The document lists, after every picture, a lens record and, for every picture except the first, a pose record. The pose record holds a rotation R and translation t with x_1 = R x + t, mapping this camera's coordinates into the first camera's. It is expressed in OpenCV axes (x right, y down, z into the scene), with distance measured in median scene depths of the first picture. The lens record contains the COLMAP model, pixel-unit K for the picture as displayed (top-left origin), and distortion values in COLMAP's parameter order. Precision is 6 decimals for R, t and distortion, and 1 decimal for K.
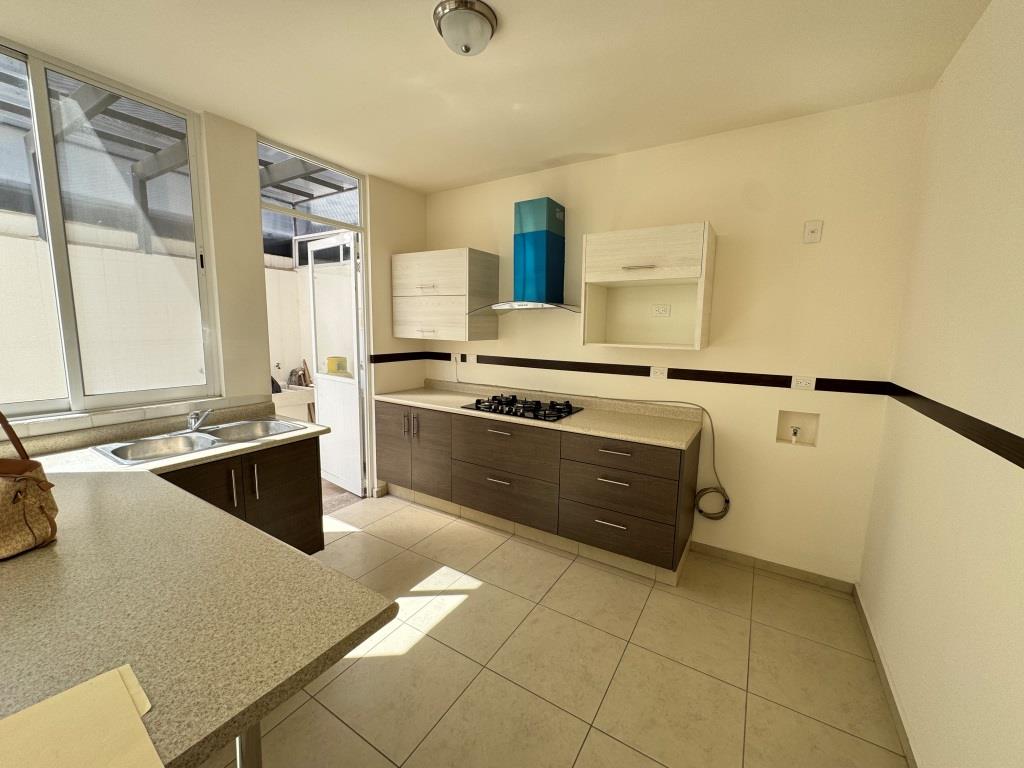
lens RADIAL K [[409.2, 0, 512.0], [0, 409.2, 384.0], [0, 0, 1]] dist [-0.003710, -0.000292]
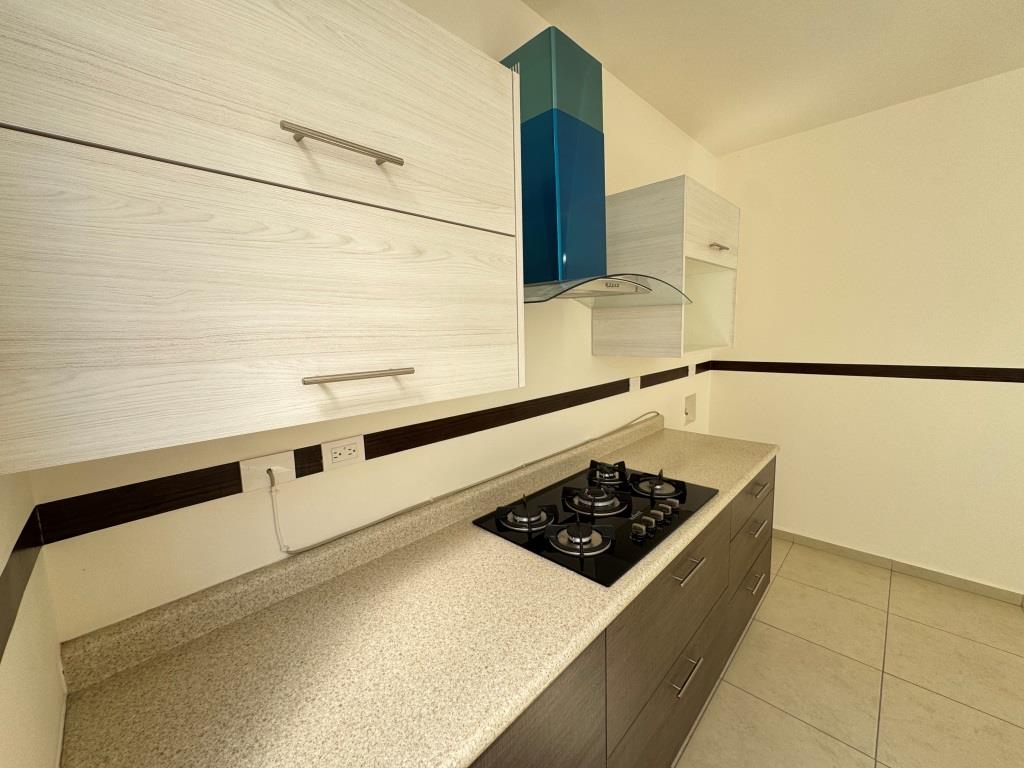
lens RADIAL K [[409.2, 0, 512.0], [0, 409.2, 384.0], [0, 0, 1]] dist [-0.003710, -0.000292]
pose [[0.210267, -0.157070, 0.964944, -0.427746], [0.167690, 0.978176, 0.122683, -0.153834], [-0.963155, 0.136015, 0.232018, 0.982584]]
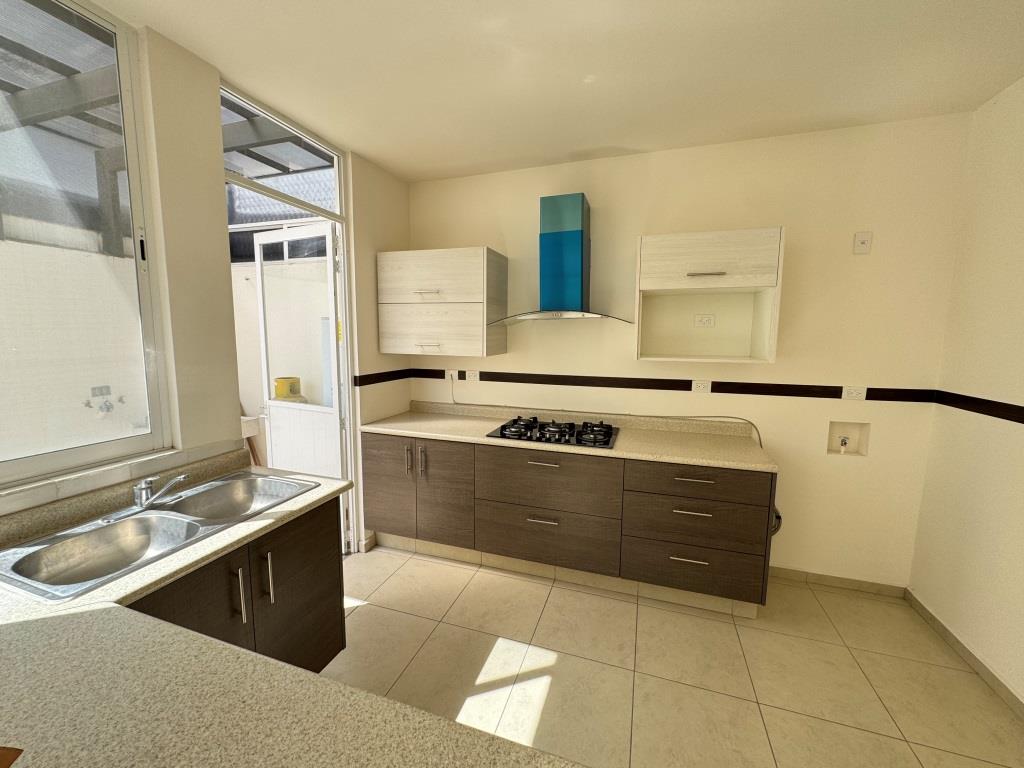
lens RADIAL K [[409.2, 0, 512.0], [0, 409.2, 384.0], [0, 0, 1]] dist [-0.003710, -0.000292]
pose [[0.973340, -0.037622, 0.226262, -0.260361], [0.041140, 0.999094, -0.010850, -0.038689], [-0.225649, 0.019869, 0.974006, 0.171471]]
